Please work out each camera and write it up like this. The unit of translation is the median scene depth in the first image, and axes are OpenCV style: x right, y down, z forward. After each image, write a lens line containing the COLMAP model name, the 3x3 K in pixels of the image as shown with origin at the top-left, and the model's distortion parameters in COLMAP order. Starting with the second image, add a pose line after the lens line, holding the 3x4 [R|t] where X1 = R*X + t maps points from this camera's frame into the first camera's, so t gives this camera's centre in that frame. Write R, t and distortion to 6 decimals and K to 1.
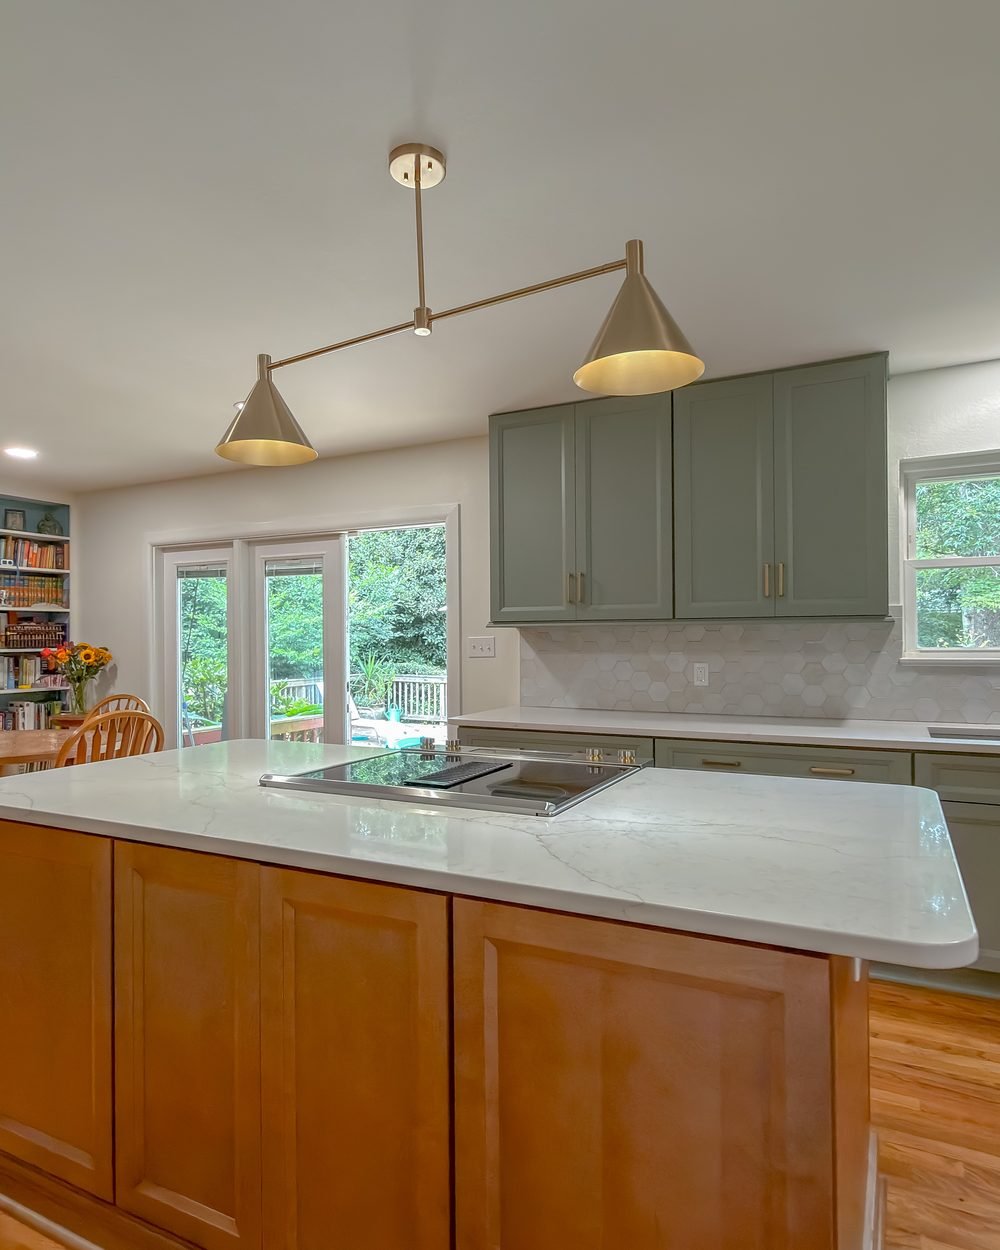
lens RADIAL K [[750.3, 0, 523.0], [0, 750.3, 642.1], [0, 0, 1]] dist [0.000995, -0.000330]
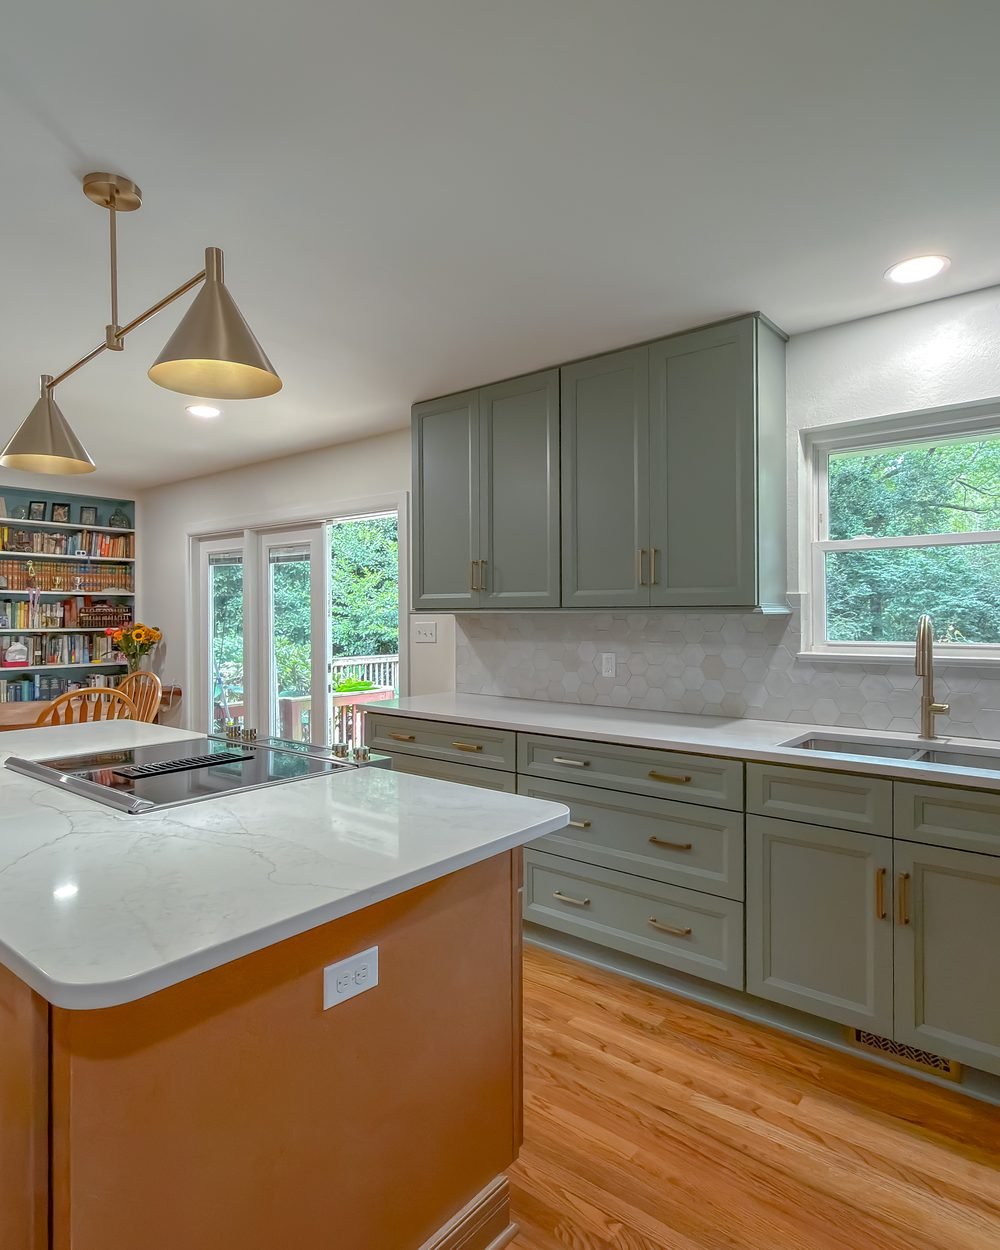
lens RADIAL K [[750.3, 0, 500.5], [0, 750.3, 619.4], [0, 0, 1]] dist [0.000995, -0.000330]
pose [[0.972858, 0.004659, -0.231354, 0.226537], [-0.003912, 0.999986, 0.003689, -0.012529], [0.231368, -0.002683, 0.972863, 0.032084]]
